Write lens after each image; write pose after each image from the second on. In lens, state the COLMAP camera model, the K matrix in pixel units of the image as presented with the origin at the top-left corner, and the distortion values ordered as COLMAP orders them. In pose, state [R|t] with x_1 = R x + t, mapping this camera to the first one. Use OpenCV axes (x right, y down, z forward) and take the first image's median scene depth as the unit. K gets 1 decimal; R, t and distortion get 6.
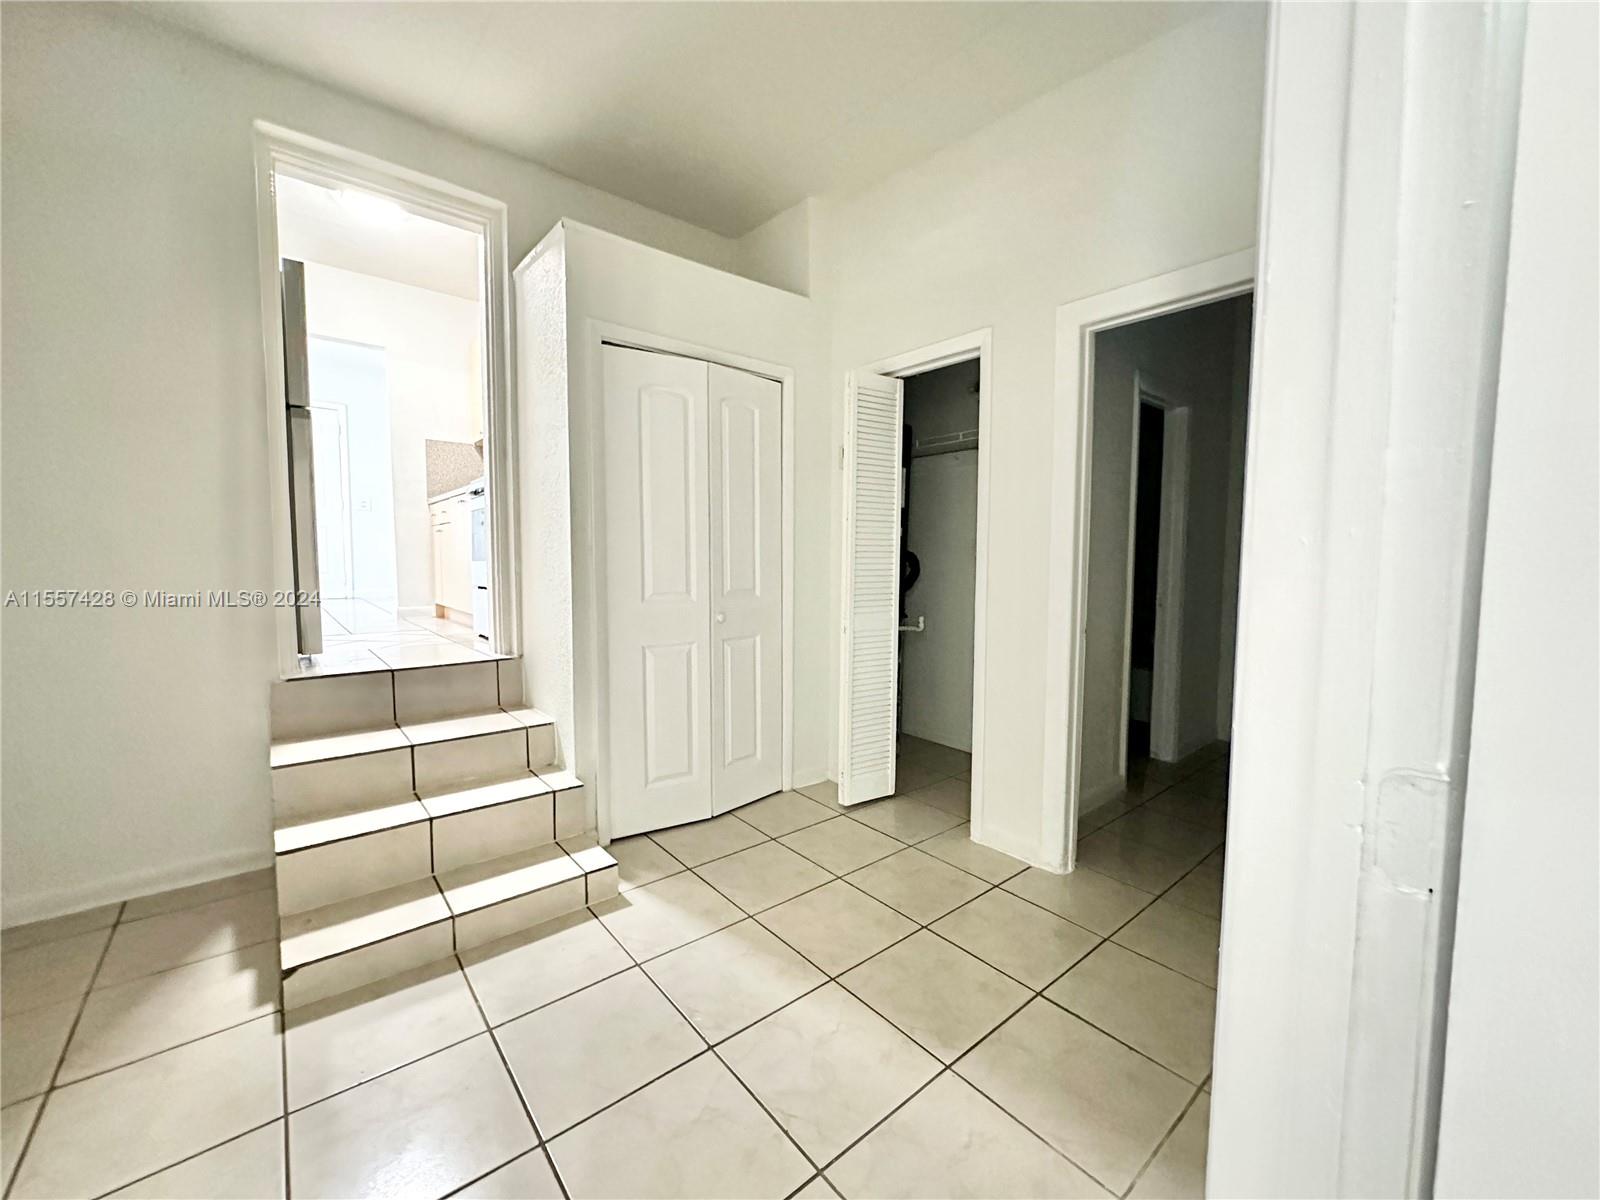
lens RADIAL K [[639.3, 0, 797.4], [0, 639.3, 597.4], [0, 0, 1]] dist [-0.000504, 0.000736]
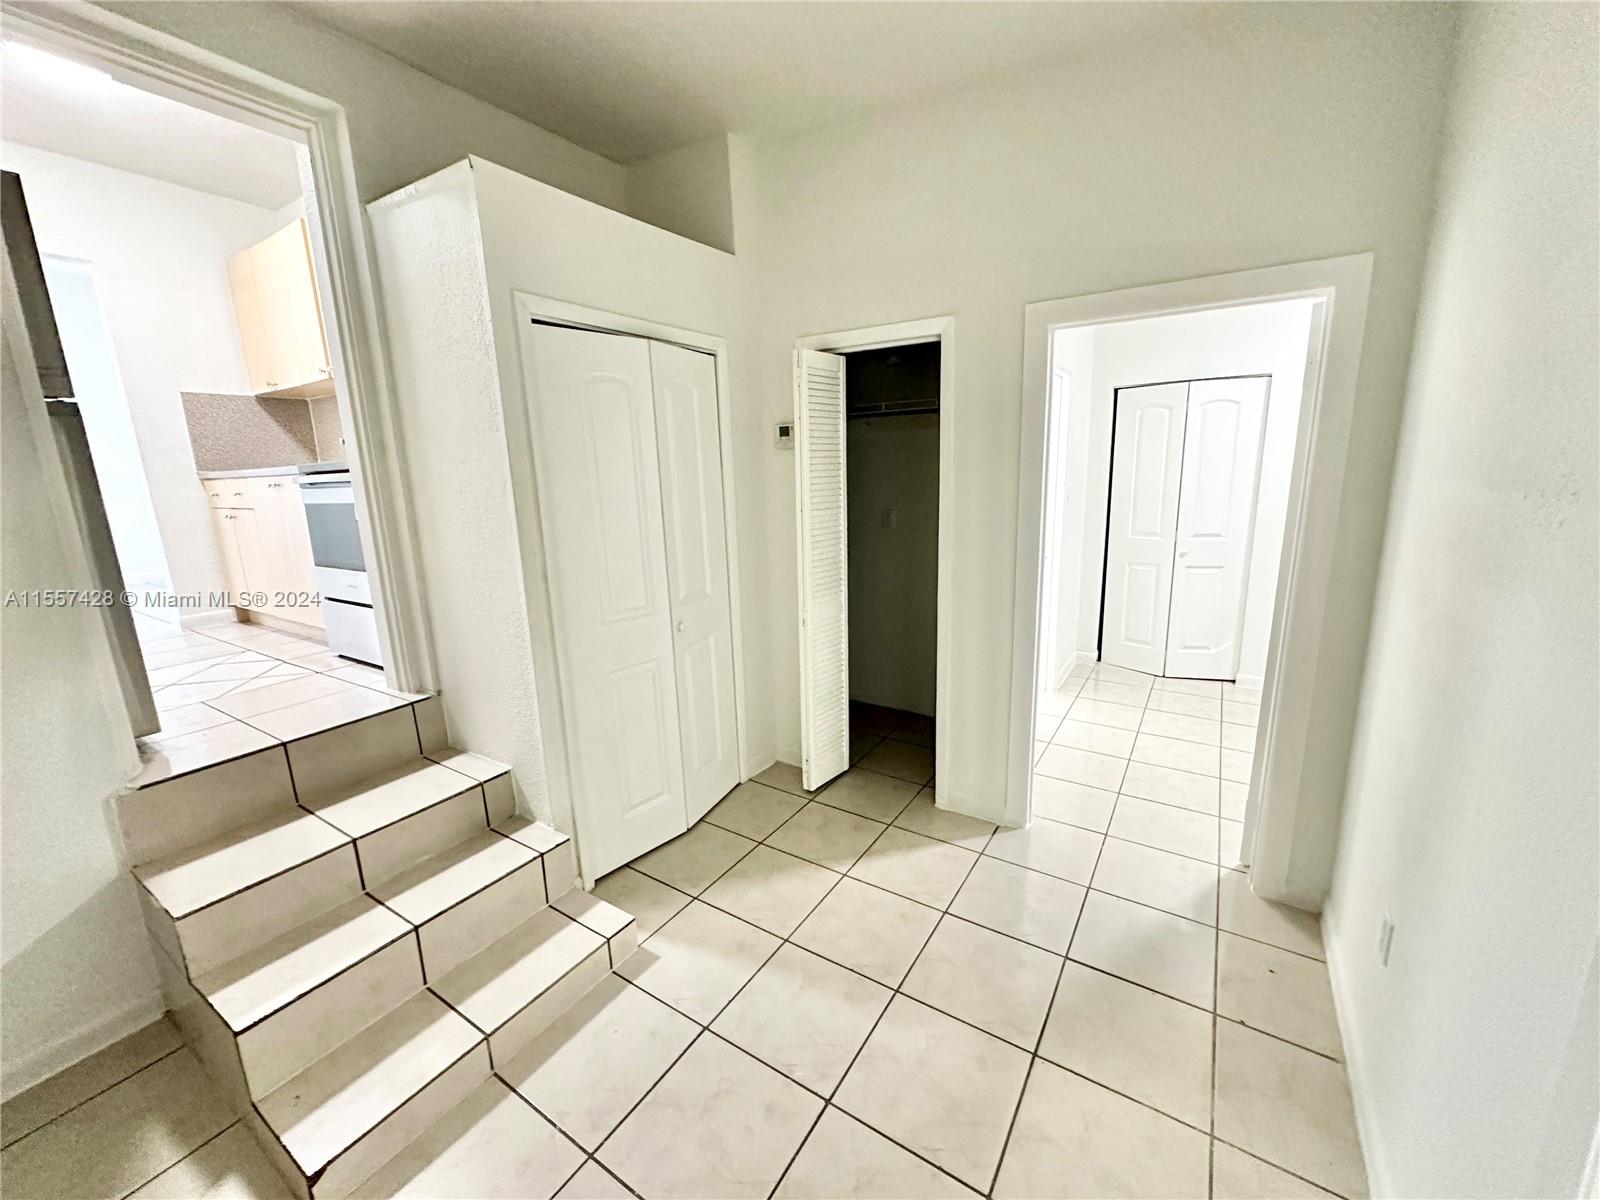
lens RADIAL K [[639.3, 0, 796.6], [0, 639.3, 596.6], [0, 0, 1]] dist [-0.000504, 0.000736]
pose [[0.953897, -0.092929, 0.285385, -0.217461], [0.054314, 0.988608, 0.140373, -0.129689], [-0.295179, -0.118401, 0.948077, 0.077949]]
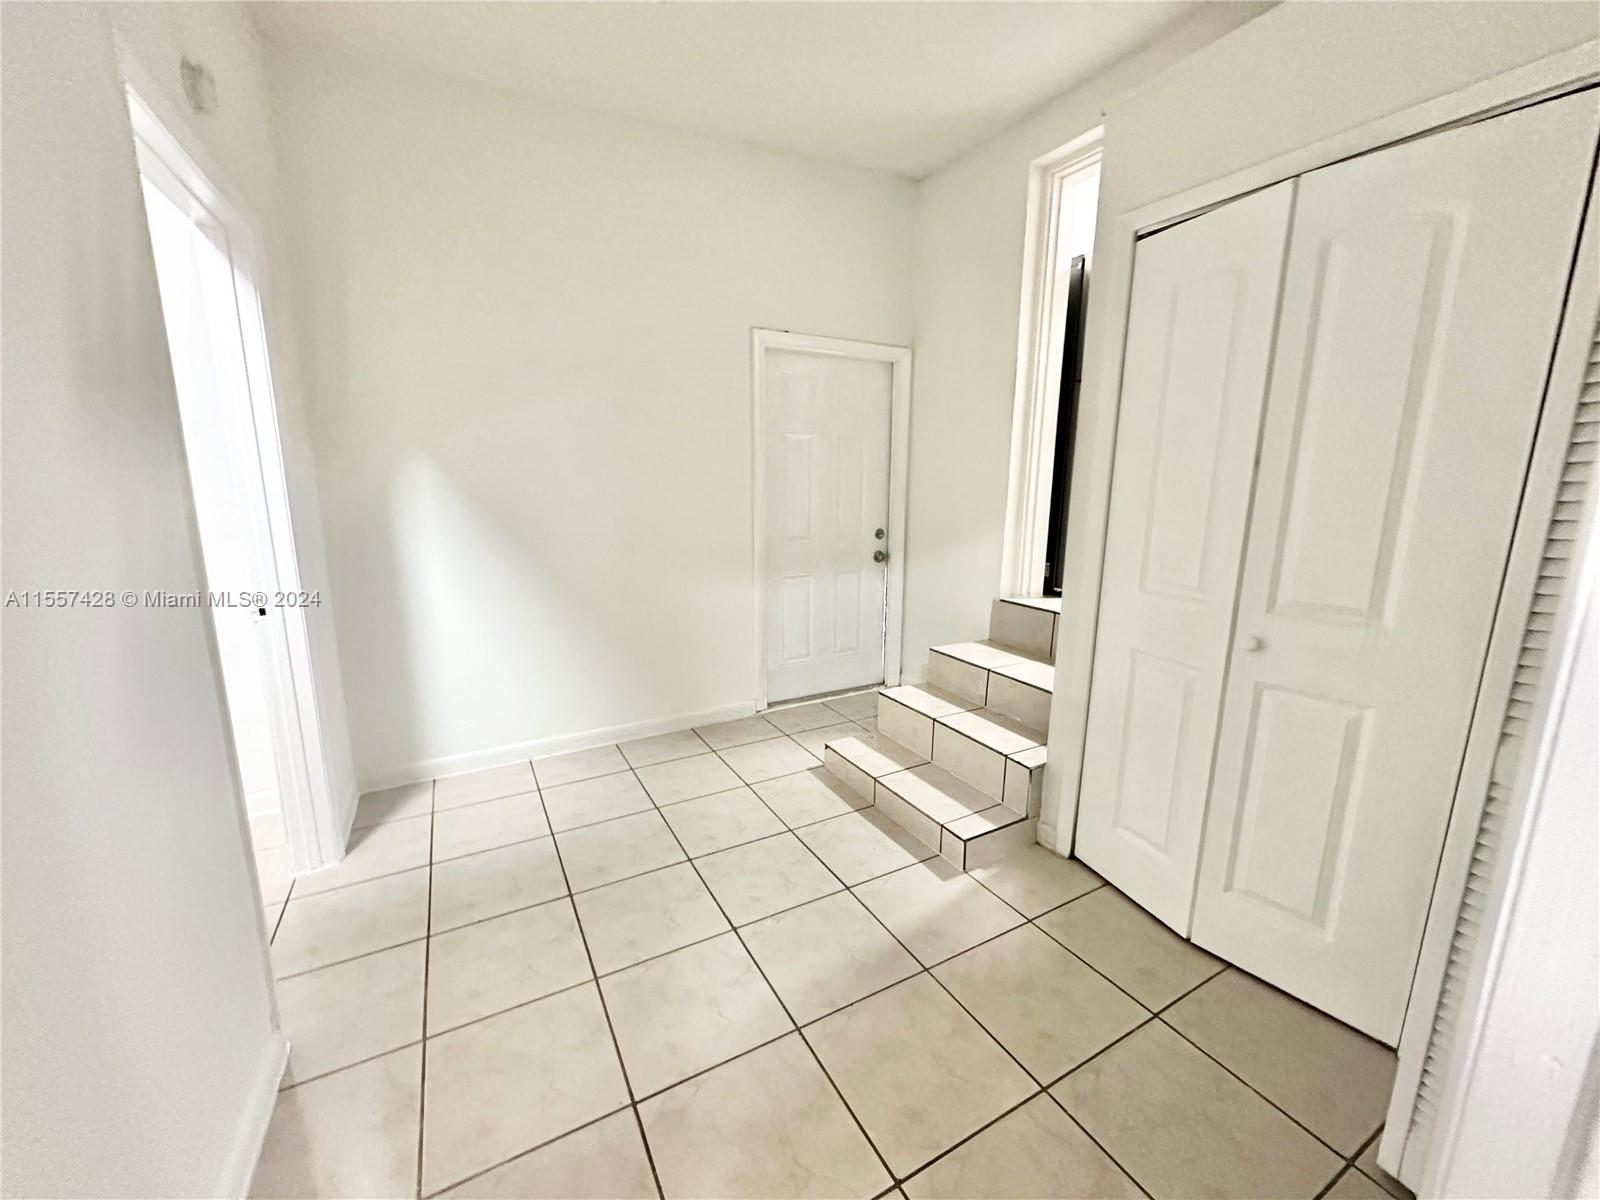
lens RADIAL K [[639.3, 0, 802.4], [0, 639.3, 592.2], [0, 0, 1]] dist [-0.000504, 0.000736]
pose [[-0.186355, 0.167557, -0.968089, 0.499969], [-0.071539, 0.980420, 0.183463, -0.089177], [0.979874, 0.103445, -0.170719, 0.689451]]
